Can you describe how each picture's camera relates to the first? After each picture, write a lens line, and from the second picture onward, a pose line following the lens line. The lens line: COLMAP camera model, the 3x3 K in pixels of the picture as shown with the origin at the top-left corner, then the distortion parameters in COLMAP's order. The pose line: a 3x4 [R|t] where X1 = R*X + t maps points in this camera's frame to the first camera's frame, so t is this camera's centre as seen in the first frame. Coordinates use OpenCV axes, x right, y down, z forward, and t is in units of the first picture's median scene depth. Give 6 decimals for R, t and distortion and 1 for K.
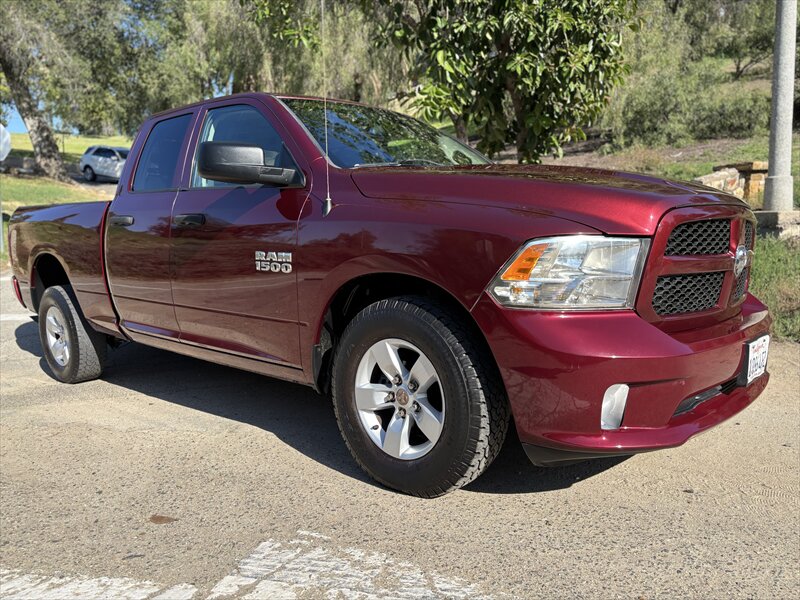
lens RADIAL K [[611.8, 0, 394.7], [0, 611.8, 298.9], [0, 0, 1]] dist [0.012930, 0.012091]
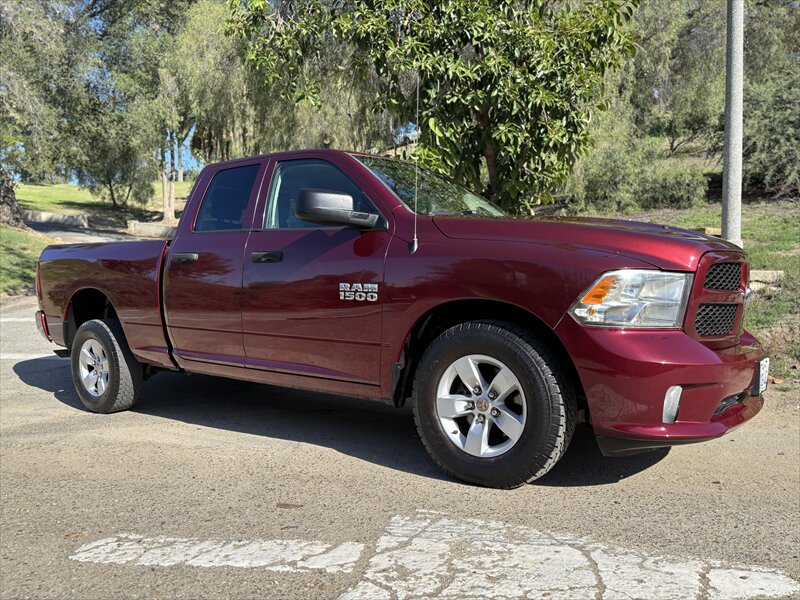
lens RADIAL K [[611.8, 0, 399.8], [0, 611.8, 301.9], [0, 0, 1]] dist [0.012930, 0.012091]
pose [[0.995692, 0.022152, 0.090035, -0.126876], [-0.014166, 0.995985, -0.088390, 0.033844], [-0.091632, 0.086734, 0.992009, -0.089288]]
